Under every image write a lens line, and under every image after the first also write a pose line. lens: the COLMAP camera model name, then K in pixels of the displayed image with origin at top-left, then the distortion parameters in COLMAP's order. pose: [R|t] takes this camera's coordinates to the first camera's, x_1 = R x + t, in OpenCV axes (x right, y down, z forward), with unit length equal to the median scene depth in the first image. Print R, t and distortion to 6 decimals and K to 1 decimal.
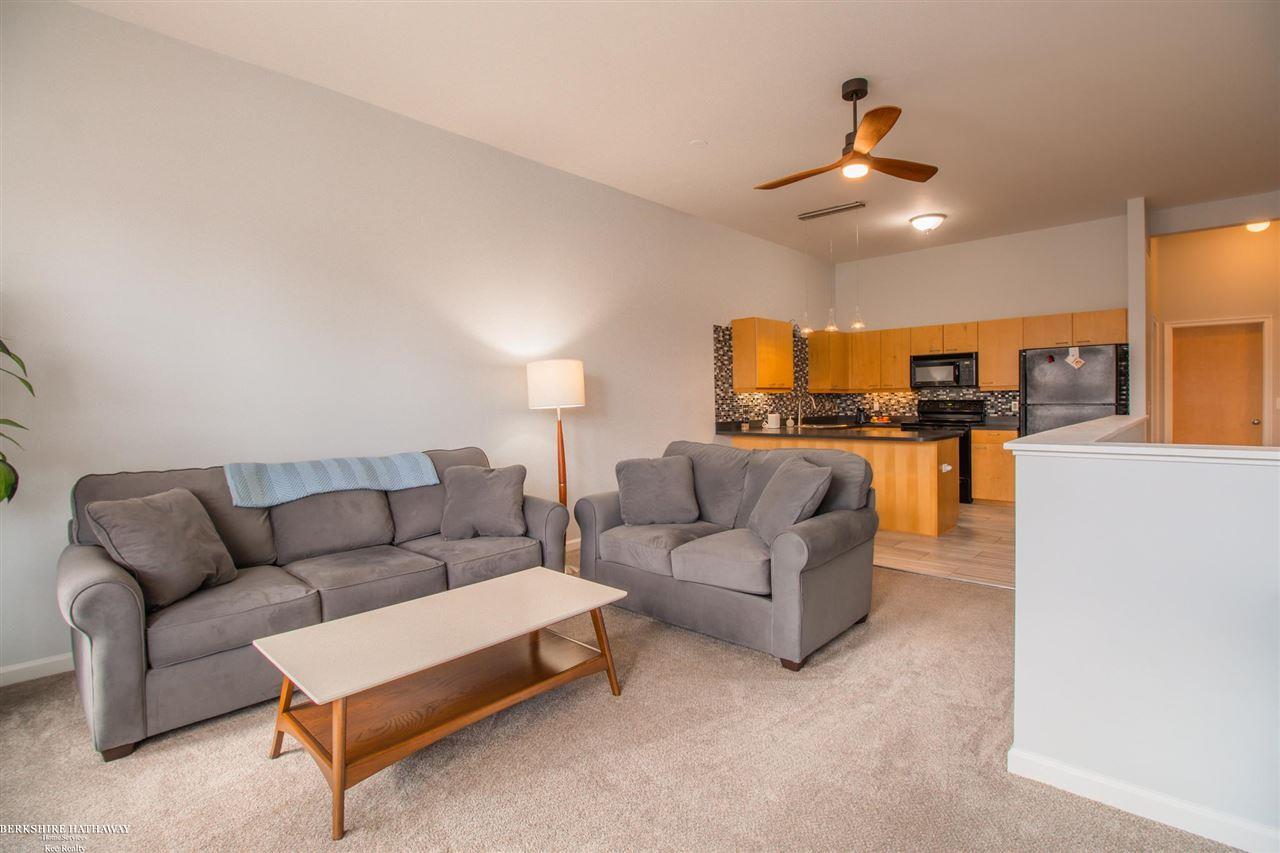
lens RADIAL K [[587.6, 0, 655.6], [0, 587.6, 398.3], [0, 0, 1]] dist [-0.000690, -0.012229]
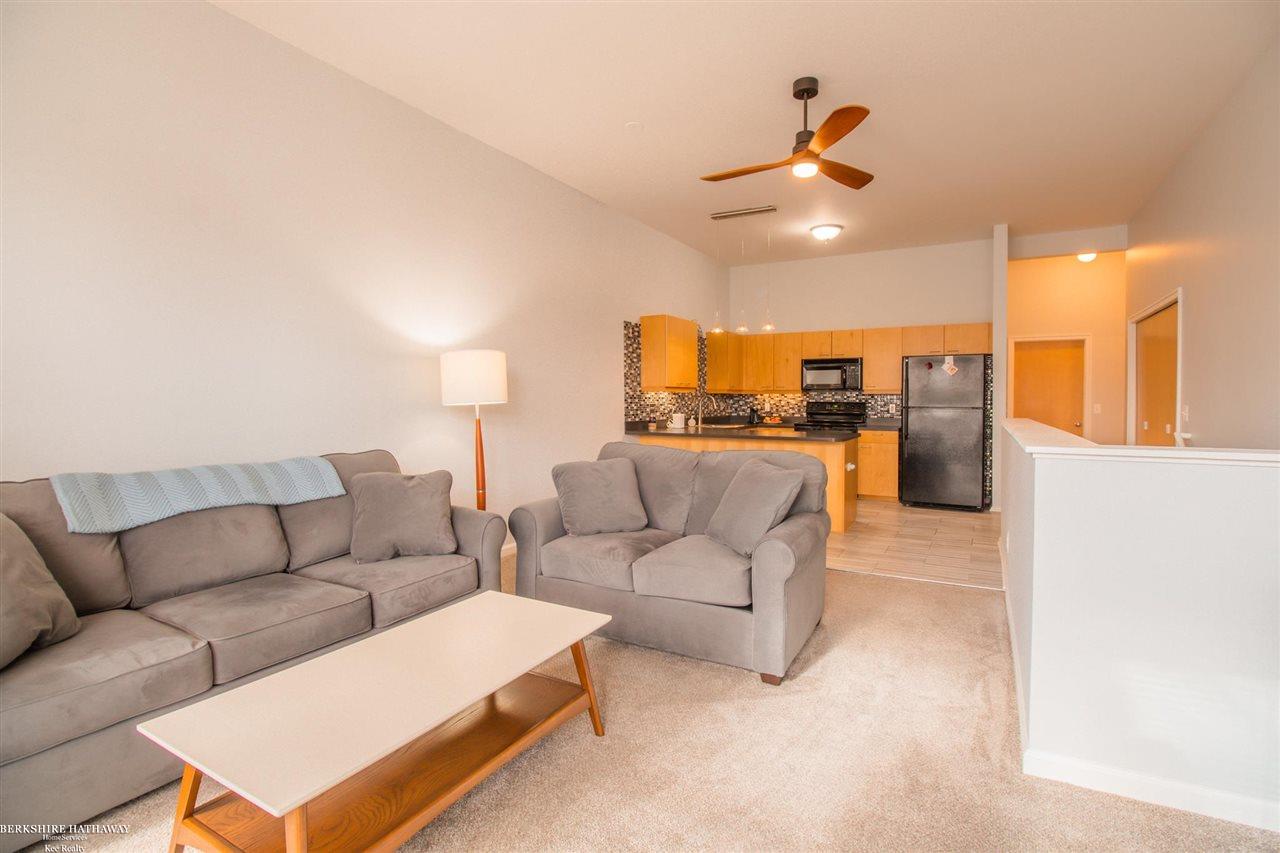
lens RADIAL K [[587.6, 0, 655.6], [0, 587.6, 398.3], [0, 0, 1]] dist [-0.000690, -0.012229]
pose [[0.972300, 0.015582, 0.233217, -0.129627], [-0.016090, 0.999871, 0.000275, 0.002409], [-0.233183, -0.004020, 0.972425, 0.089017]]
